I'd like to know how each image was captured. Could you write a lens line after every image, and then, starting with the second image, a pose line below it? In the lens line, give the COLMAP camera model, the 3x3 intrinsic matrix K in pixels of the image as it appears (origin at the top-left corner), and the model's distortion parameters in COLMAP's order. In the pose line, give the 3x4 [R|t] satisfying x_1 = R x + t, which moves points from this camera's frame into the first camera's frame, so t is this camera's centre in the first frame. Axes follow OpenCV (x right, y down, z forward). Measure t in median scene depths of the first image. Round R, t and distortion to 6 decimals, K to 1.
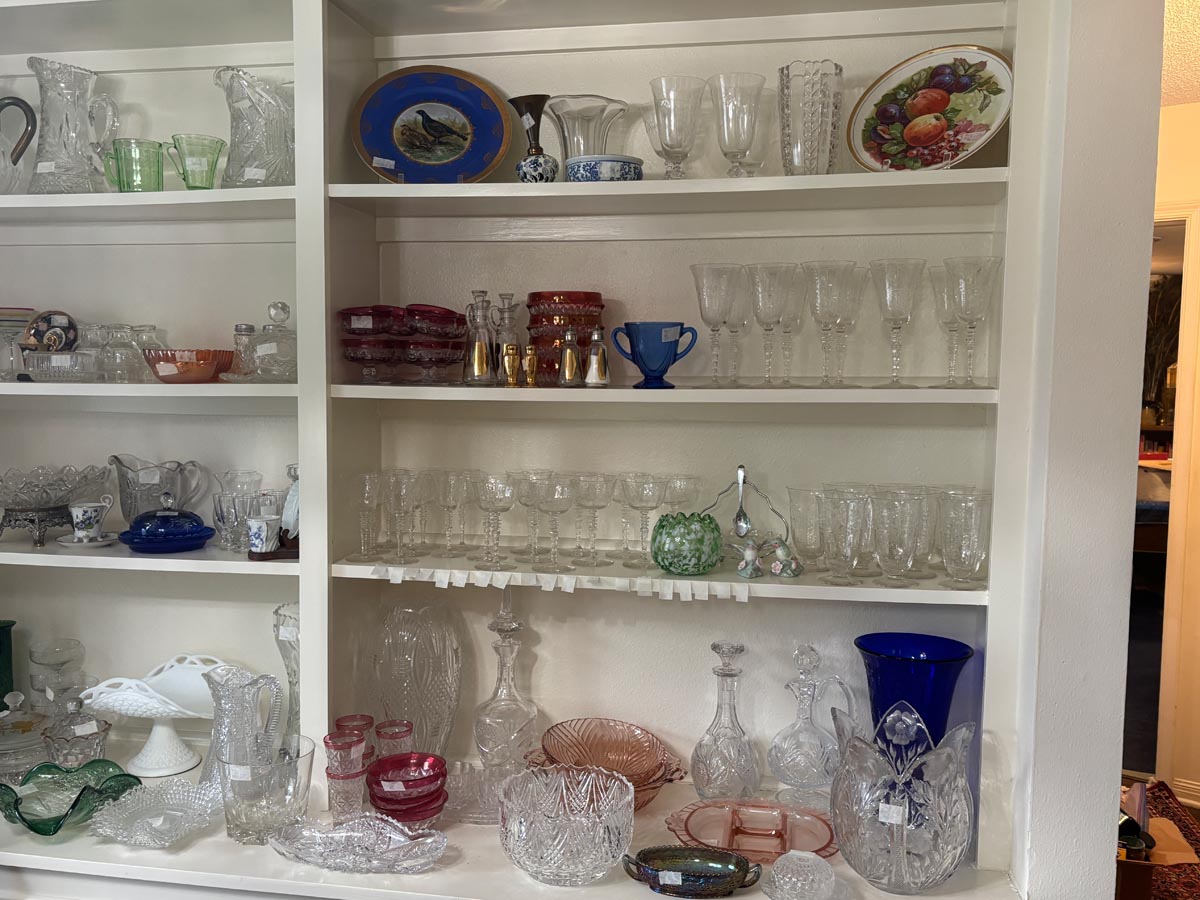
lens RADIAL K [[1057.9, 0, 602.0], [0, 1057.9, 448.0], [0, 0, 1]] dist [0.048264, -0.048247]
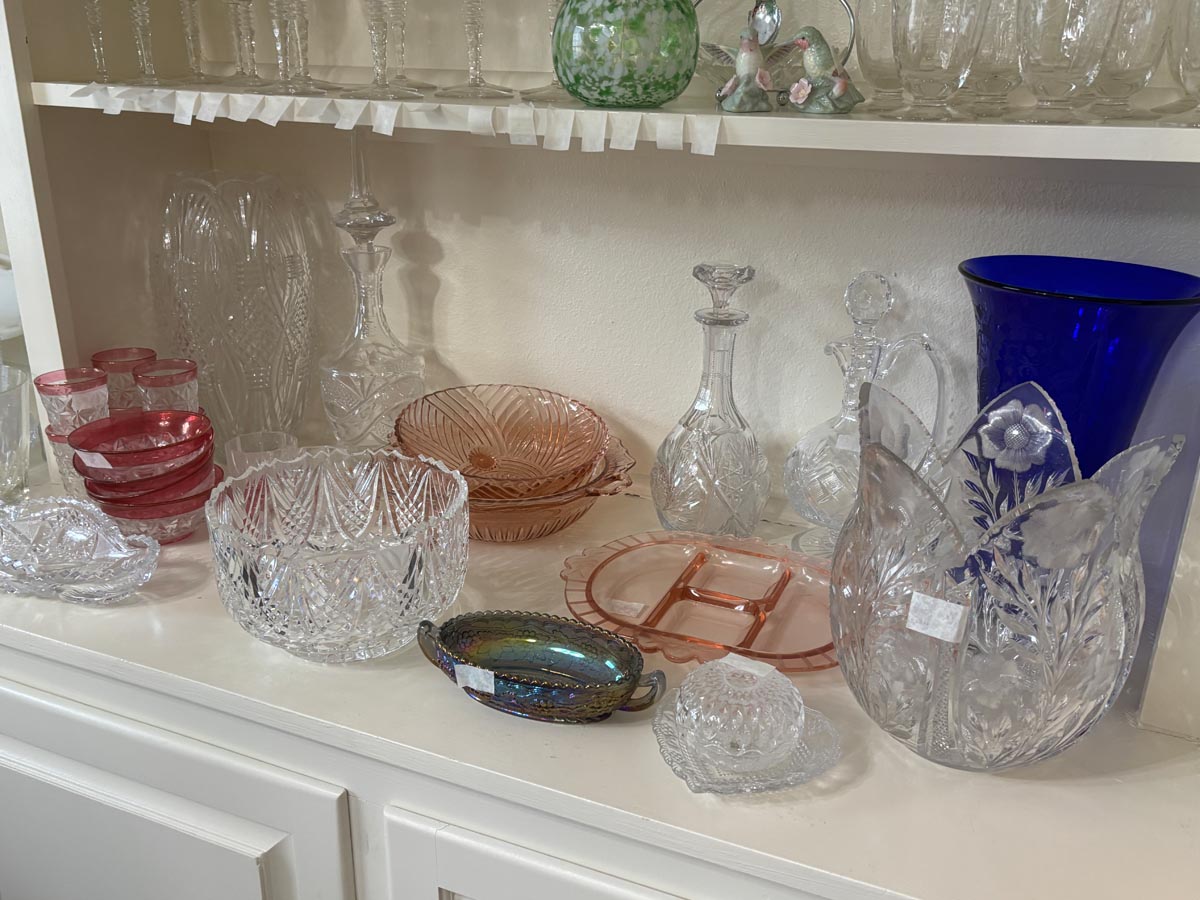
lens RADIAL K [[1057.9, 0, 597.3], [0, 1057.9, 452.4], [0, 0, 1]] dist [0.048264, -0.048247]
pose [[0.974259, 0.086186, -0.208306, 0.190049], [-0.023338, 0.957627, 0.287063, 0.132762], [0.224221, -0.274812, 0.934989, 0.493760]]
